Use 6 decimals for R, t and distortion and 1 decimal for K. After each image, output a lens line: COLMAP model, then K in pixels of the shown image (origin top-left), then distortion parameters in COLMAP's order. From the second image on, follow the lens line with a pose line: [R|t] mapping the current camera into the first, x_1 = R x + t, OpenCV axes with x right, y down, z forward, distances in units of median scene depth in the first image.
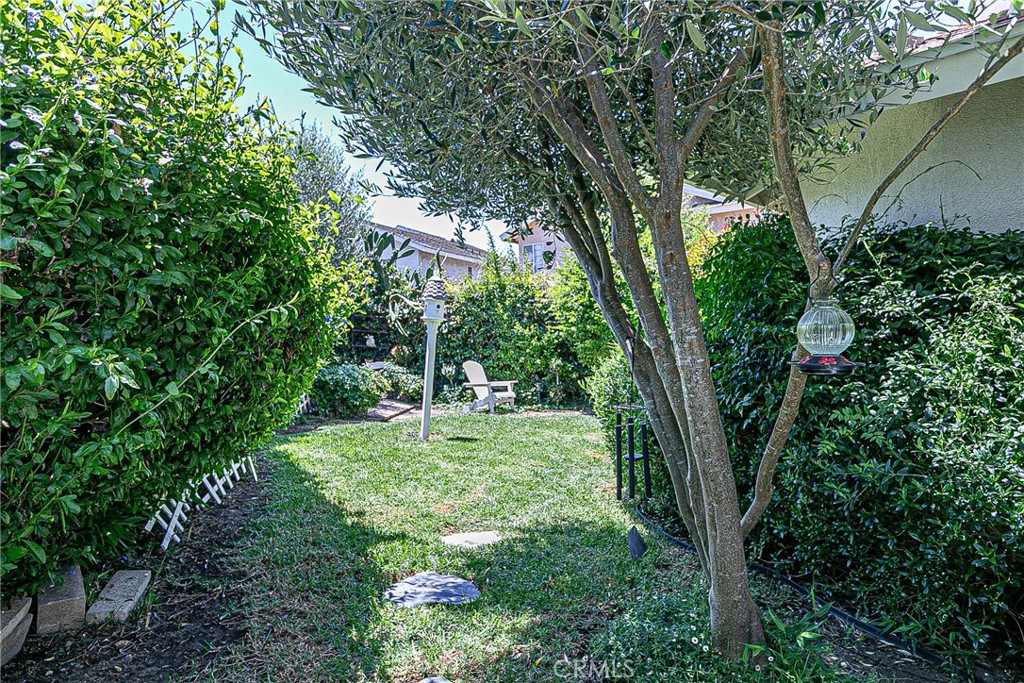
lens RADIAL K [[582.6, 0, 512.9], [0, 582.6, 339.8], [0, 0, 1]] dist [0.001685, -0.001551]
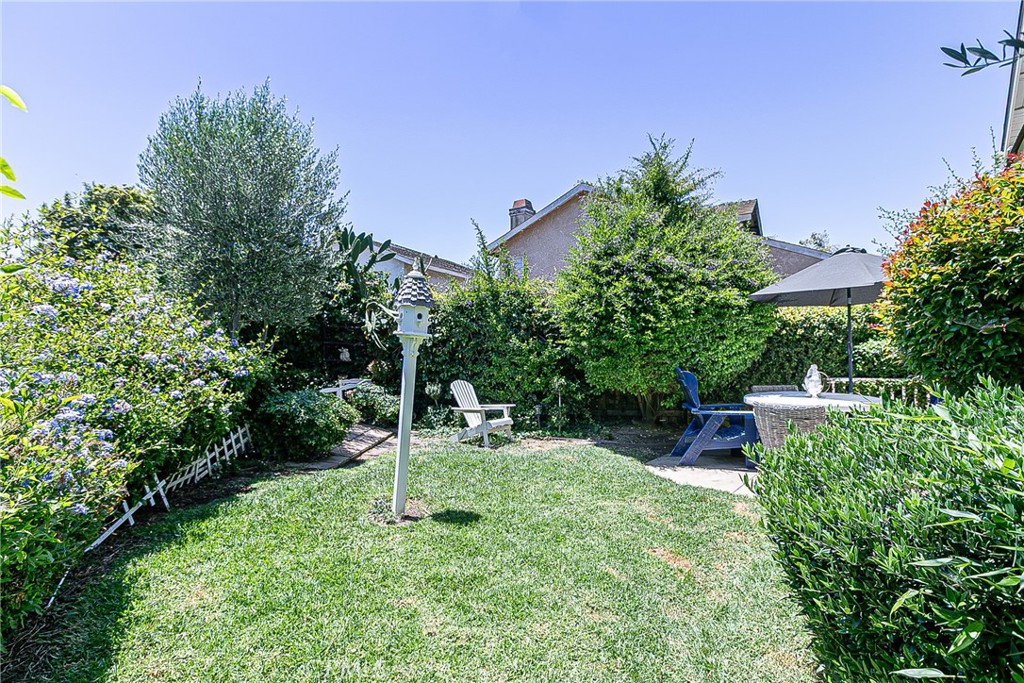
lens RADIAL K [[477.5, 0, 510.6], [0, 477.5, 341.4], [0, 0, 1]] dist [-0.004474, -0.001254]
pose [[0.998570, 0.002962, 0.053384, -0.034065], [-0.002698, 0.999984, -0.005004, -0.016759], [-0.053398, 0.004853, 0.998562, 0.289277]]
